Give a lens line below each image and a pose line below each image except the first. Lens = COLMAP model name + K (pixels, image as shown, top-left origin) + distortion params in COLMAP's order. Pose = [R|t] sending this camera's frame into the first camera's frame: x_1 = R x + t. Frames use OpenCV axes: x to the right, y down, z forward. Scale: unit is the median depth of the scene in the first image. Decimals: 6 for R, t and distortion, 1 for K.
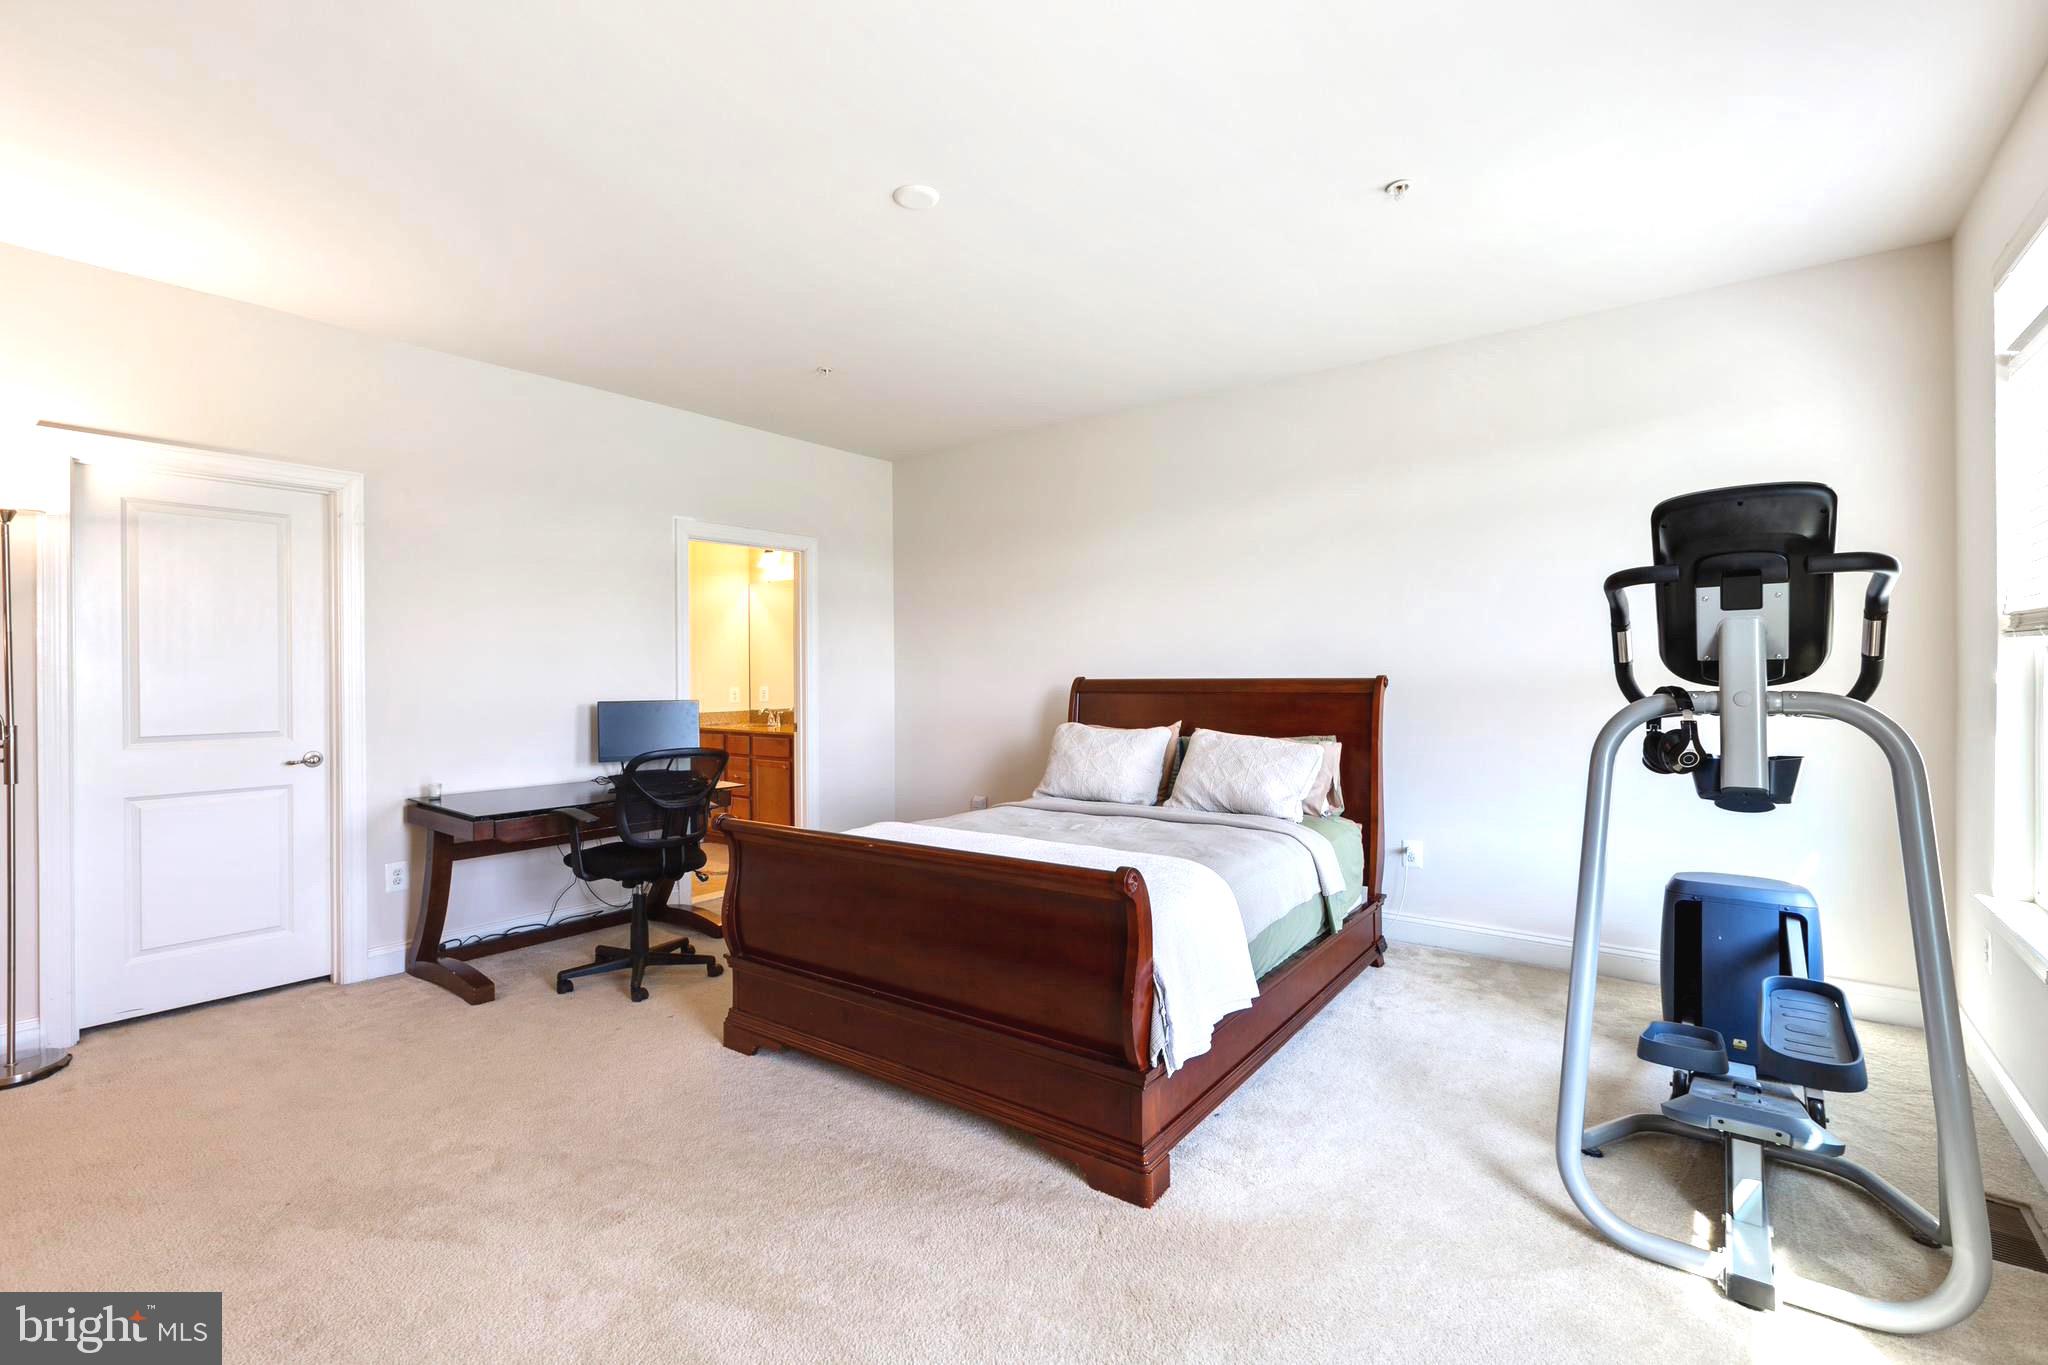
lens RADIAL K [[921.3, 0, 1019.6], [0, 921.3, 675.5], [0, 0, 1]] dist [-0.000185, 0.000527]
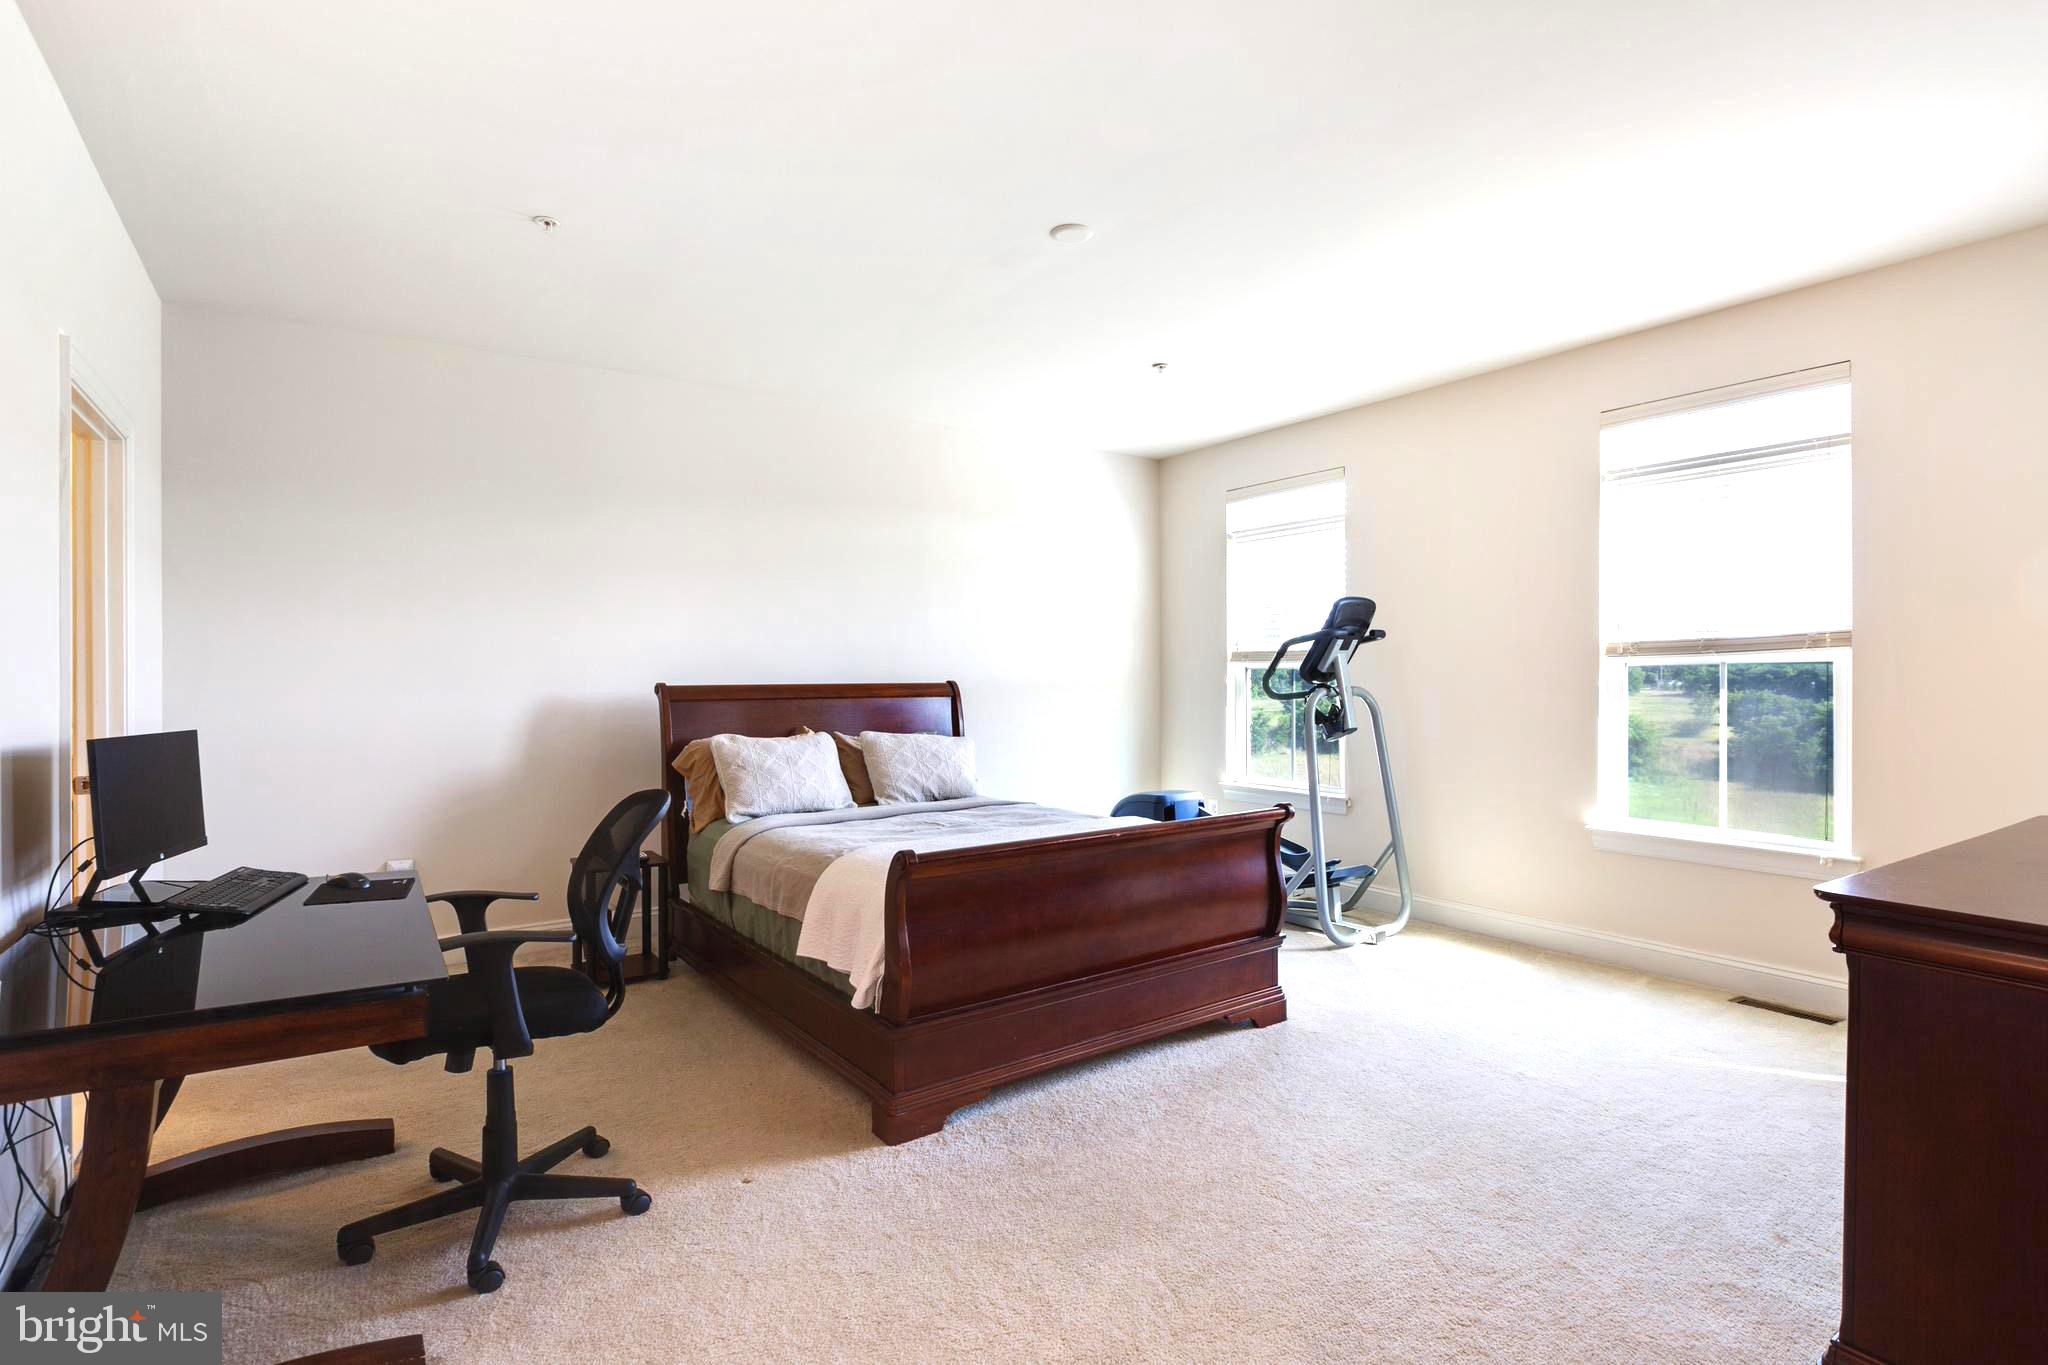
lens RADIAL K [[974.1, 0, 1012.9], [0, 974.1, 660.5], [0, 0, 1]] dist [-0.004345, -0.000661]
pose [[0.318190, 0.016828, 0.947878, -0.887092], [0.000807, 0.999837, -0.018021, -0.004443], [-0.948027, 0.006499, 0.318125, 0.505985]]
